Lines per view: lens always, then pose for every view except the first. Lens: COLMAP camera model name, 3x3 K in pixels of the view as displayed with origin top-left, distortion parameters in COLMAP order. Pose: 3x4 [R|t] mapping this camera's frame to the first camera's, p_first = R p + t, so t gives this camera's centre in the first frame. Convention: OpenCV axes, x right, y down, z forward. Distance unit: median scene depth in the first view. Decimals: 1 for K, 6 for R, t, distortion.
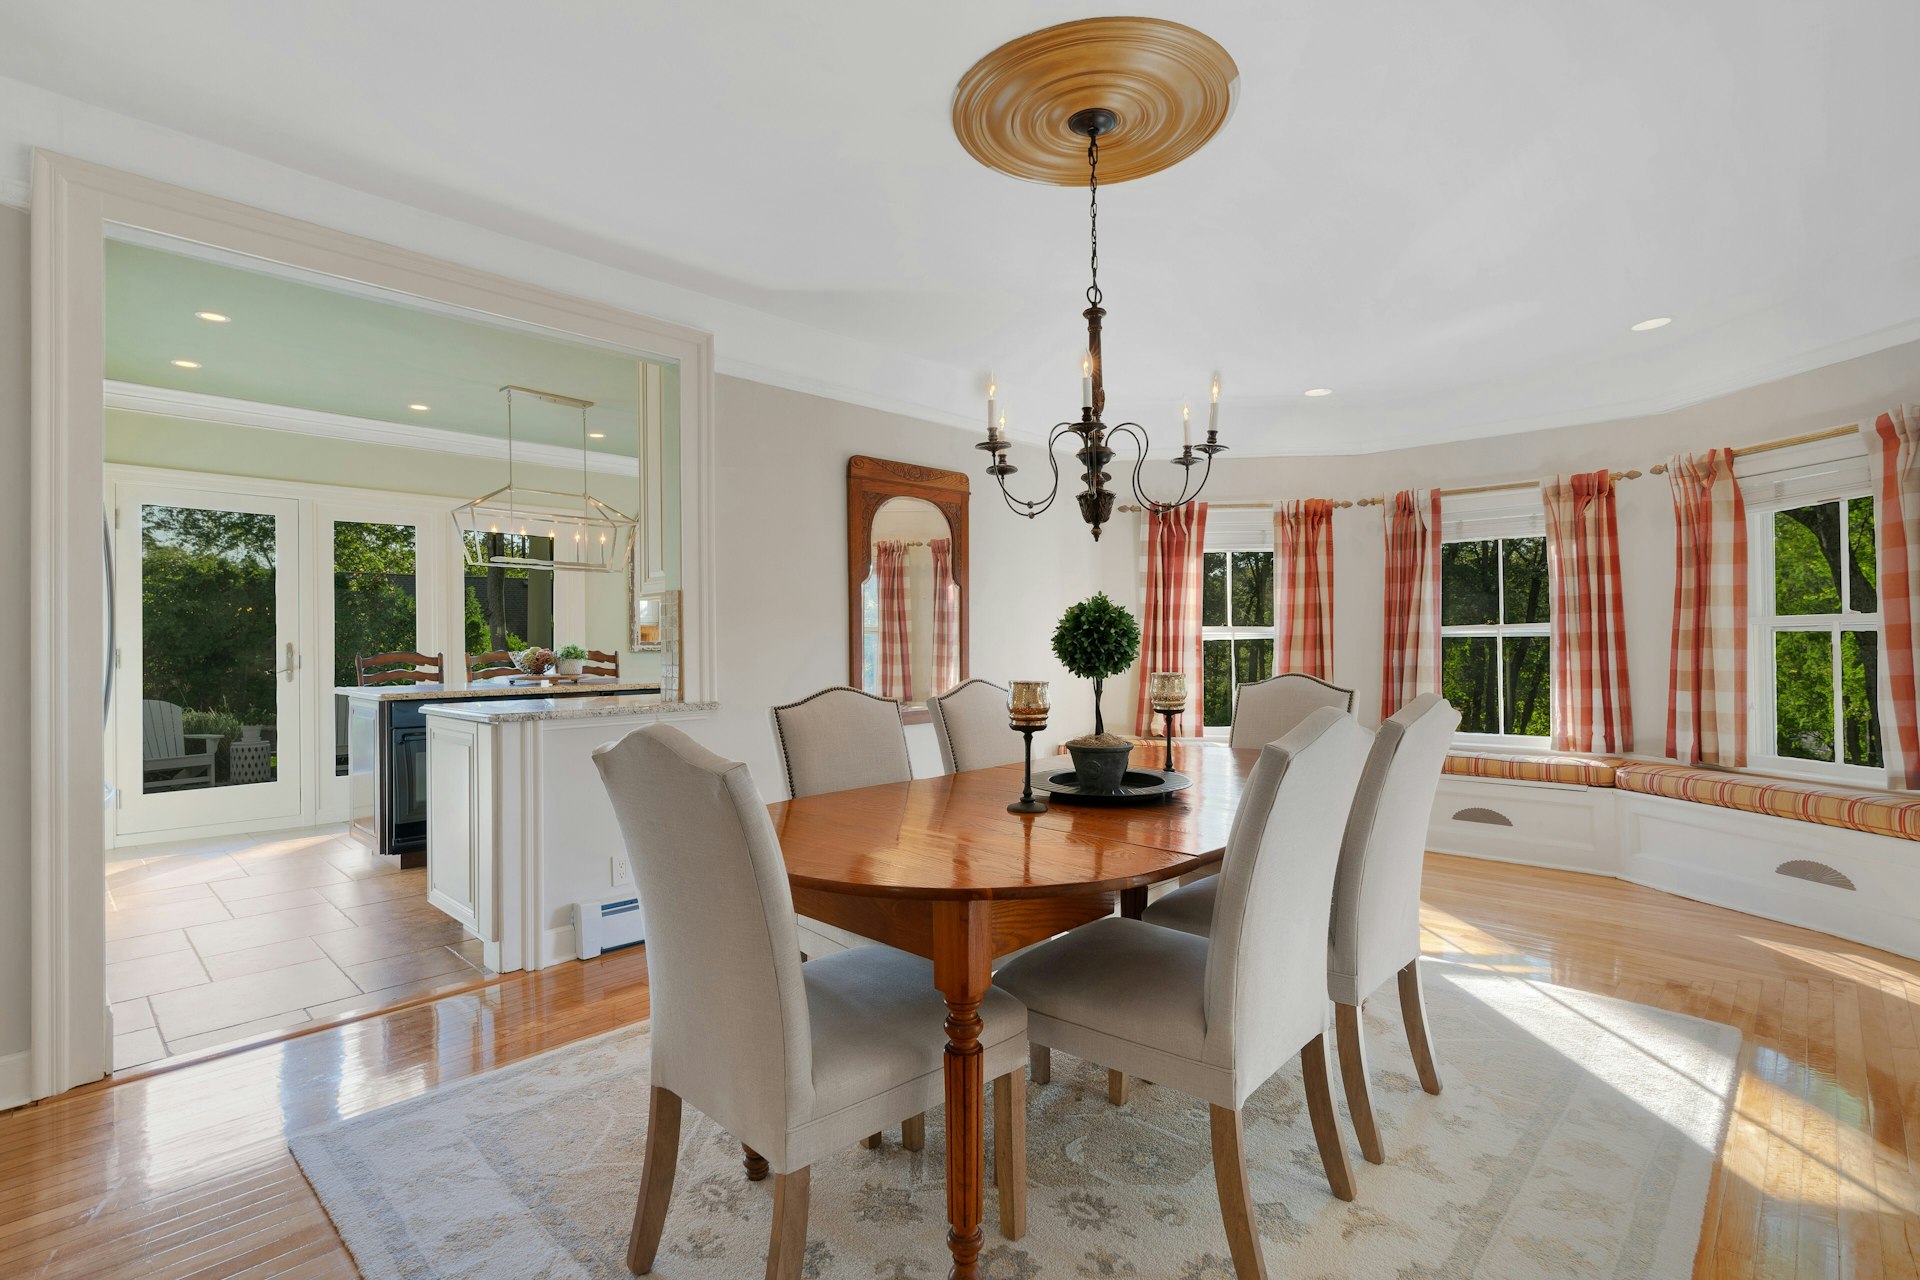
lens RADIAL K [[889.5, 0, 954.5], [0, 889.5, 634.5], [0, 0, 1]] dist [-0.009793, -0.000705]
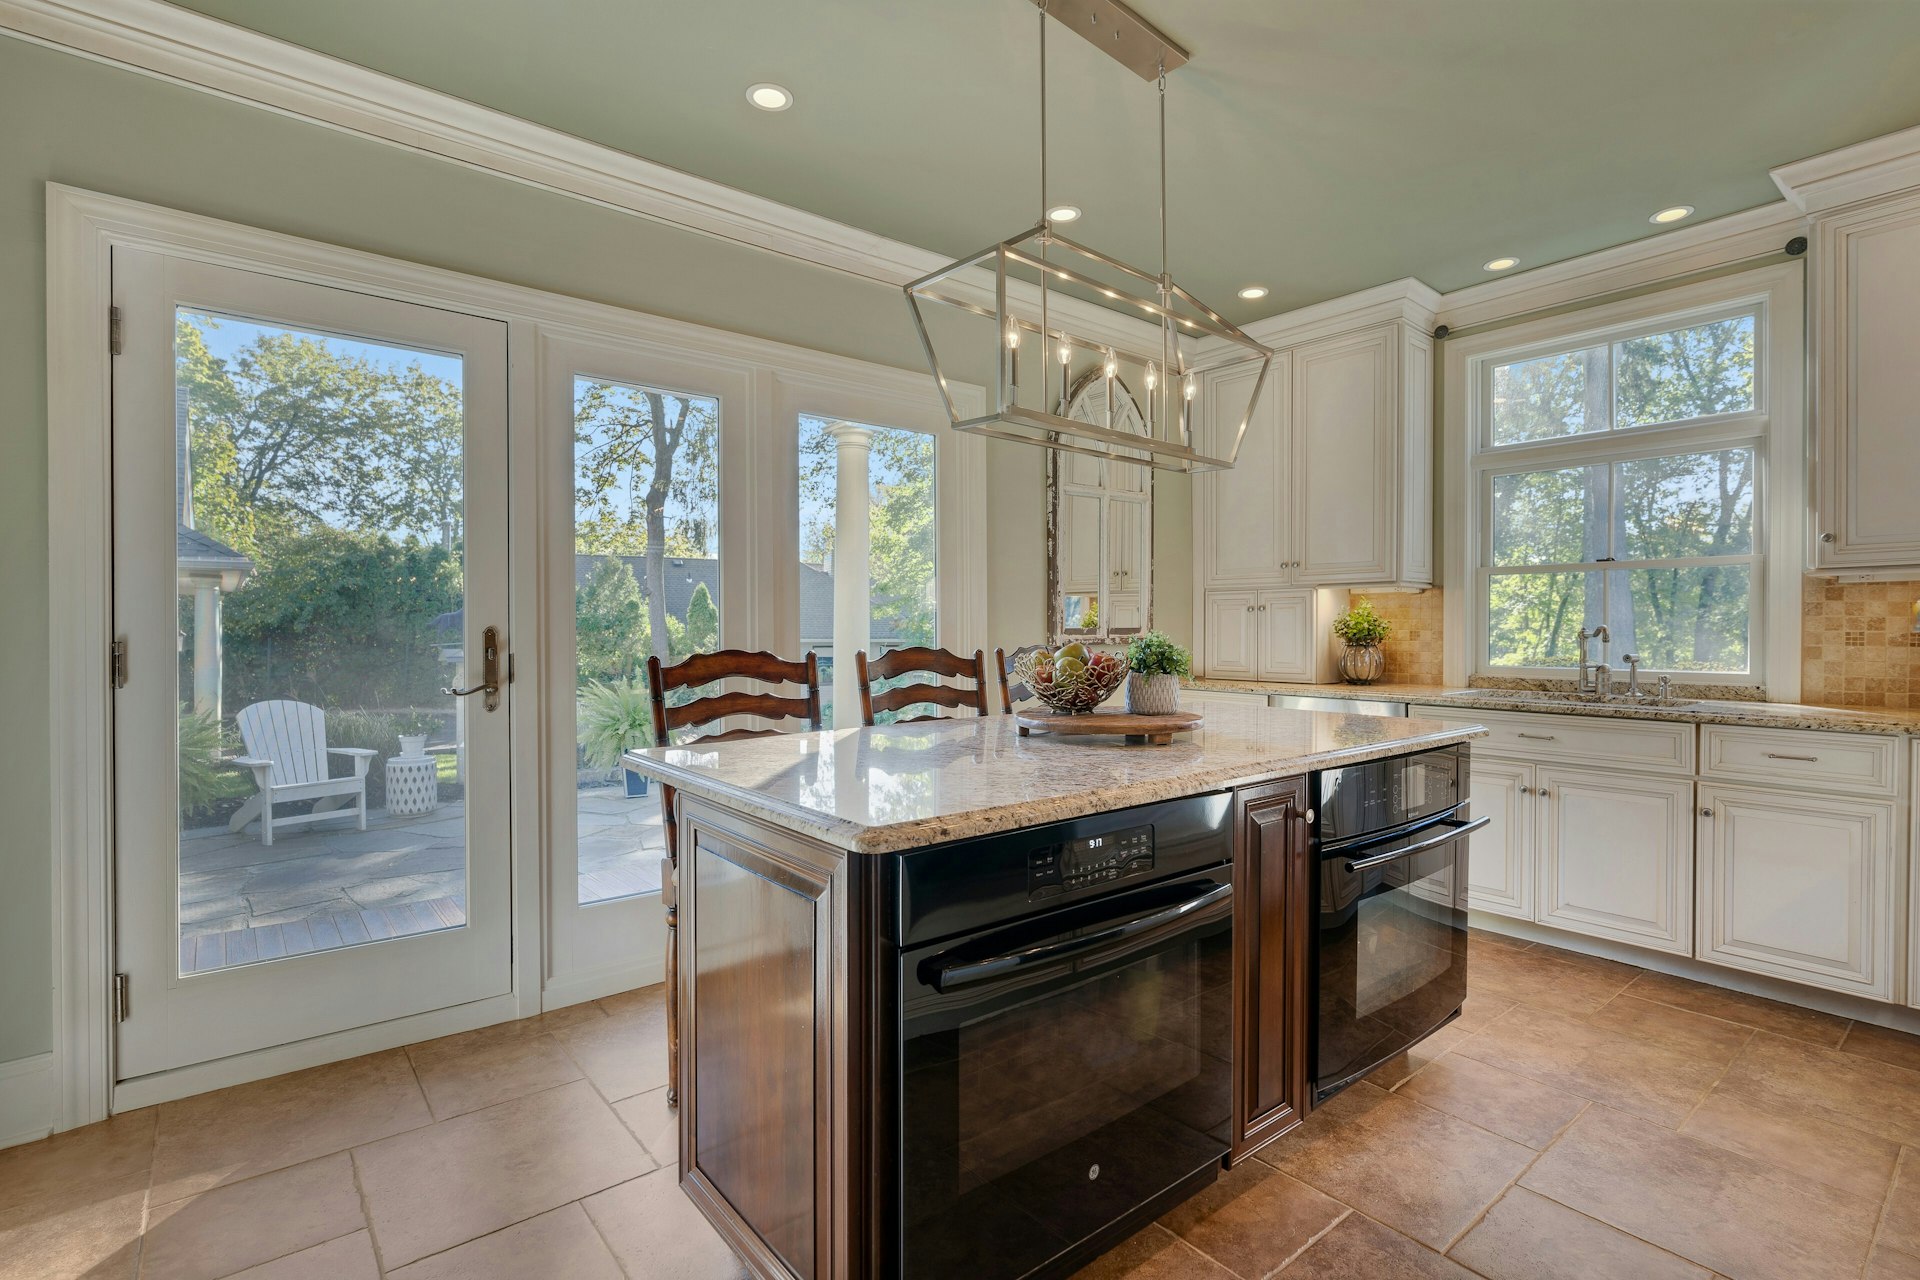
lens RADIAL K [[889.5, 0, 965.8], [0, 889.5, 625.1], [0, 0, 1]] dist [-0.009793, -0.000705]
pose [[0.993615, 0.006862, -0.112614, -0.114054], [-0.005995, 0.999950, 0.008041, 0.000873], [0.112663, -0.007315, 0.993606, 0.142677]]
